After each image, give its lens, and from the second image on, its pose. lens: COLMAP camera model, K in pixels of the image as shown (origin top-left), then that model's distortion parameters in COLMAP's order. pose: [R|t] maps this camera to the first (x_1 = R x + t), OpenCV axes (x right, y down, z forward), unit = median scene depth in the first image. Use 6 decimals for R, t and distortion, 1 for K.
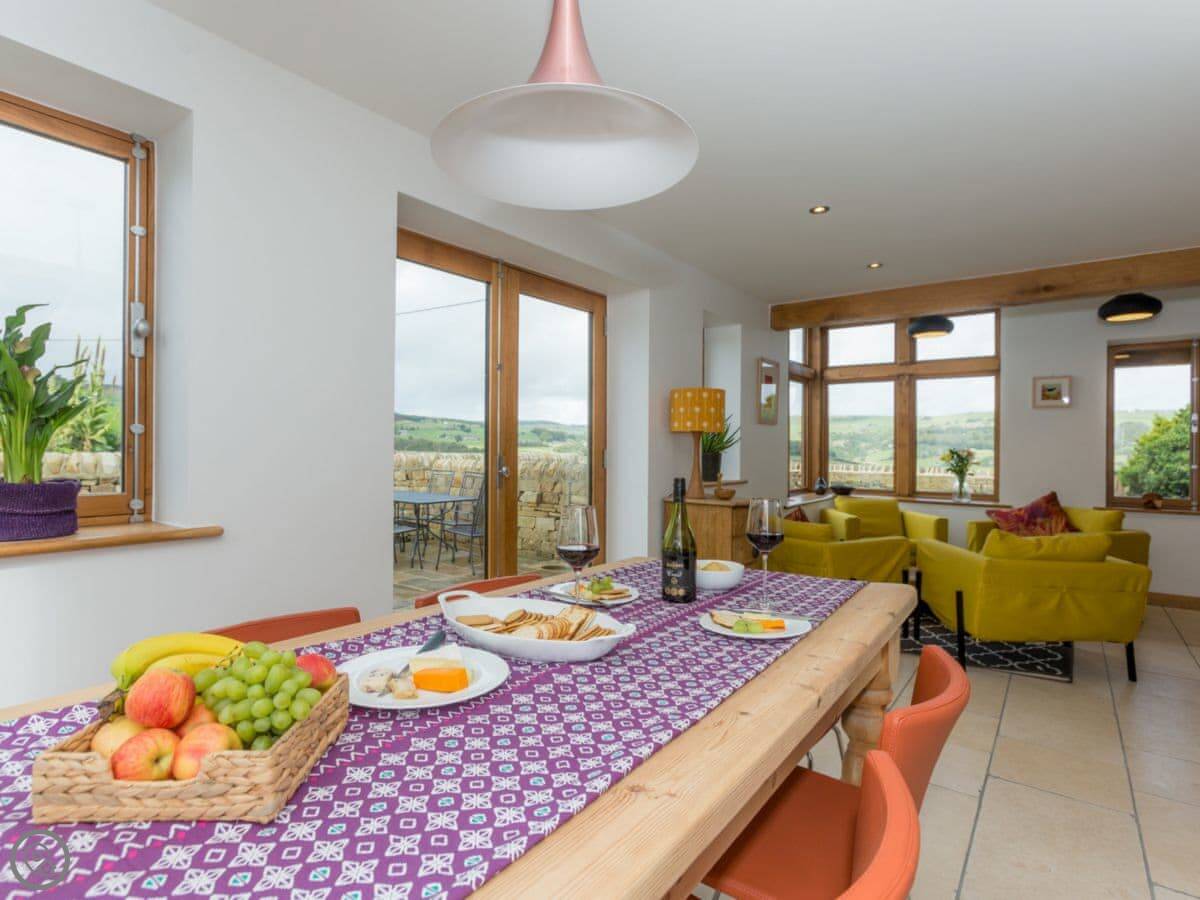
lens RADIAL K [[607.2, 0, 627.3], [0, 607.2, 439.8], [0, 0, 1]] dist [0.000296, -0.000169]
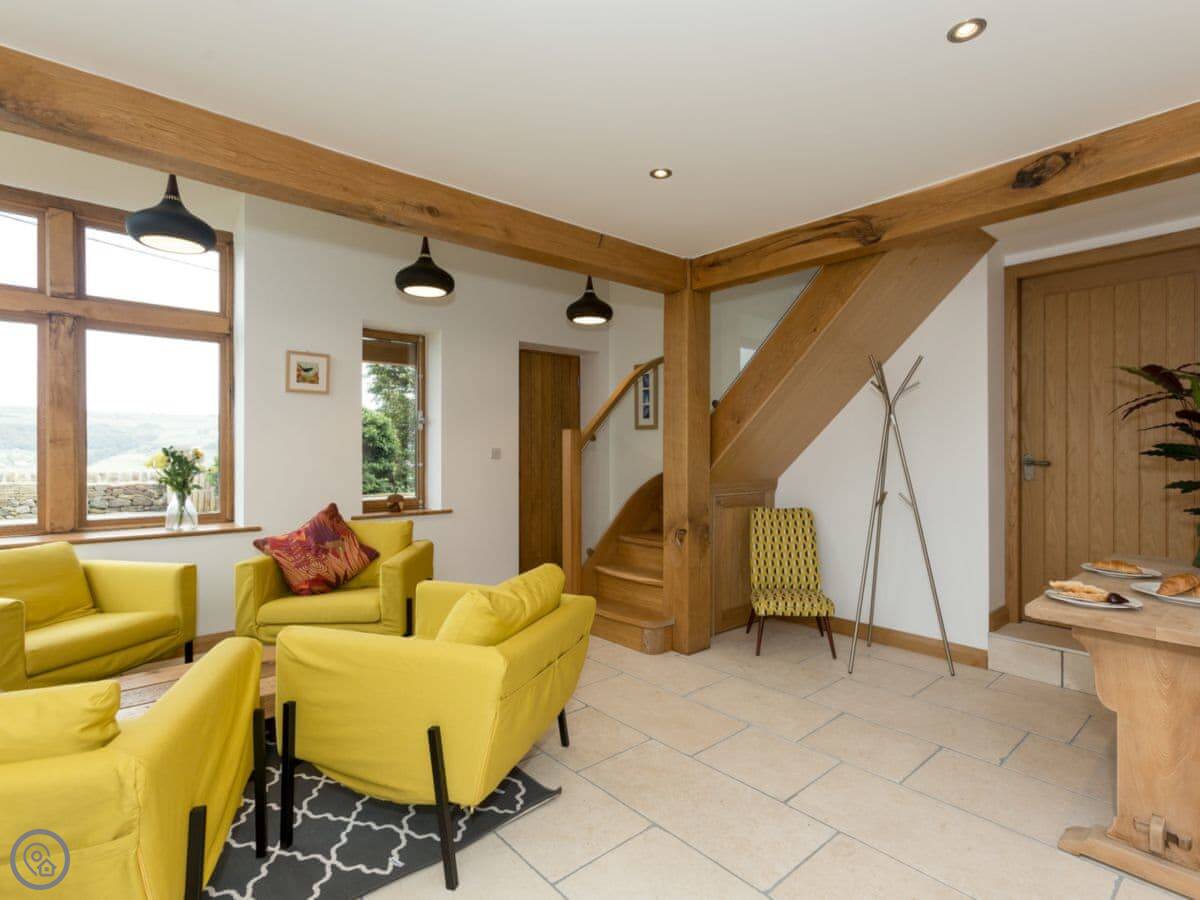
lens RADIAL K [[607.2, 0, 627.3], [0, 607.2, 439.8], [0, 0, 1]] dist [0.000296, -0.000169]
pose [[0.253106, 0.008160, 0.967404, 0.055384], [-0.005287, 0.999961, -0.007051, 0.008721], [-0.967424, -0.003330, 0.253139, 0.391995]]
